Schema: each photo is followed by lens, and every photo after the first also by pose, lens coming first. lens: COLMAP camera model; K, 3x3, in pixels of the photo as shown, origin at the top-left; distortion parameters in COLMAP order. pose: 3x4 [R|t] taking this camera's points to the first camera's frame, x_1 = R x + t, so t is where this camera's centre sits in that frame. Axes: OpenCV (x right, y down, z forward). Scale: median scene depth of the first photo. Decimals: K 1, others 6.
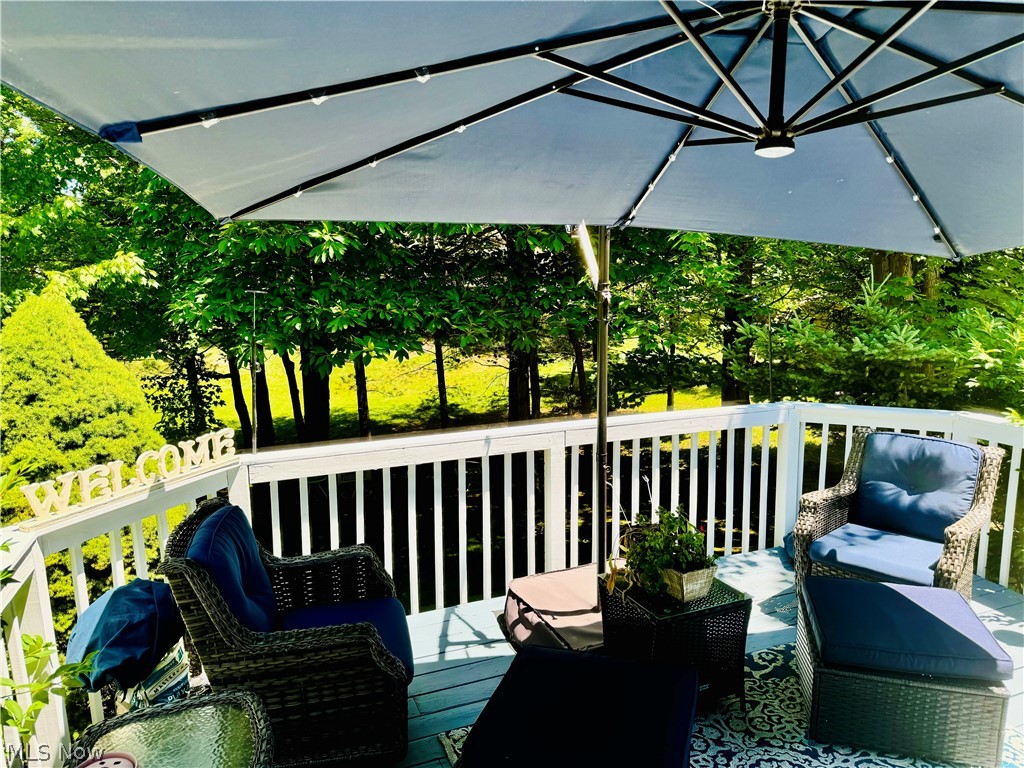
lens RADIAL K [[710.5, 0, 512.0], [0, 710.5, 384.0], [0, 0, 1]] dist [0.000455, -0.066984]
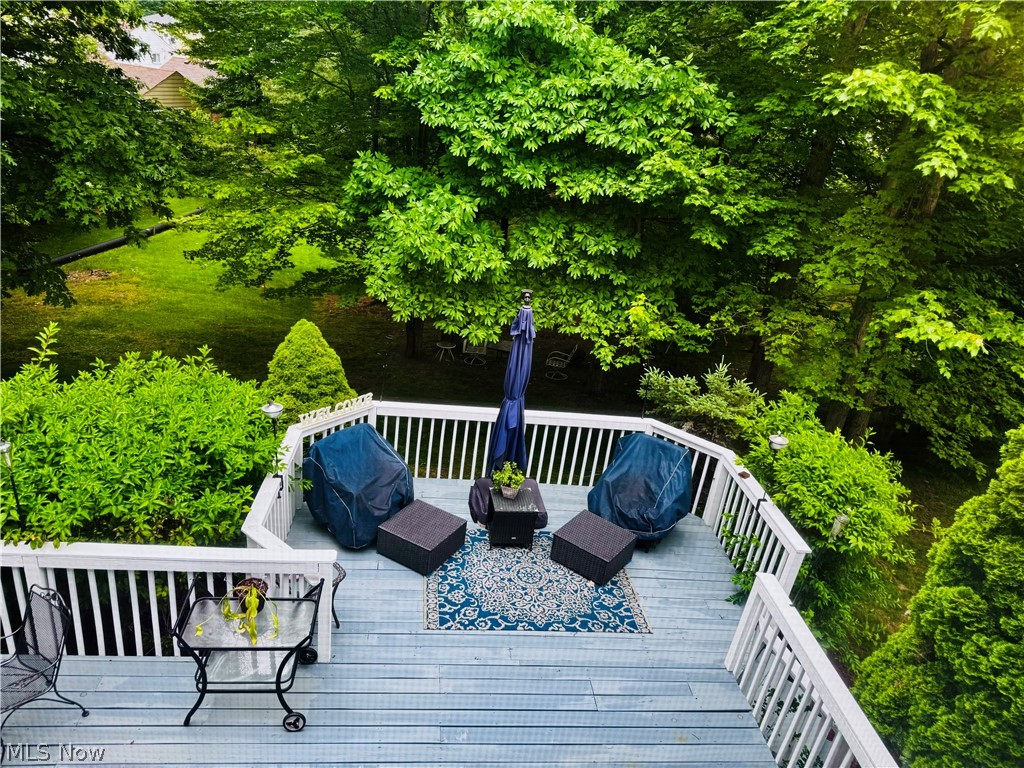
lens RADIAL K [[715.4, 0, 512.0], [0, 715.4, 384.0], [0, 0, 1]] dist [0.047833, -0.072229]
pose [[0.952641, 0.234356, -0.193784, 0.561263], [-0.179998, 0.948180, 0.261831, -0.729784], [0.245104, -0.214551, 0.945459, -1.273667]]
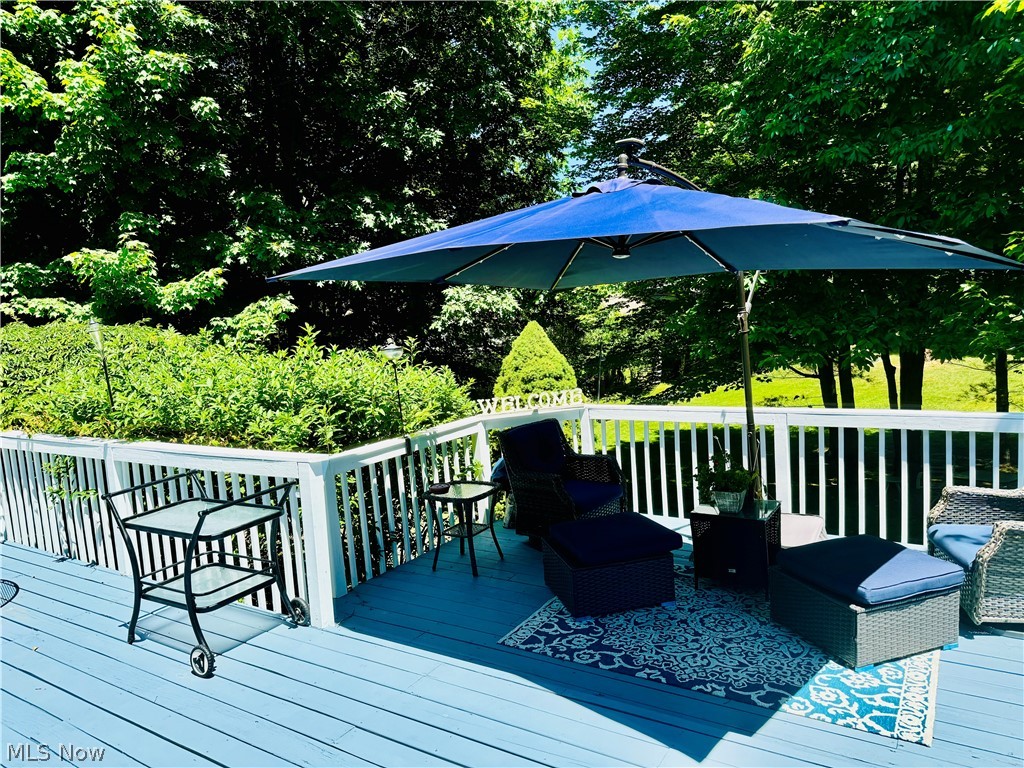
lens RADIAL K [[715.4, 0, 512.0], [0, 715.4, 384.0], [0, 0, 1]] dist [0.047833, -0.072229]
pose [[0.570302, 0.064683, -0.818884, 1.134099], [-0.069703, 0.997110, 0.030216, 0.002682], [0.818472, 0.039847, 0.573163, -0.292131]]
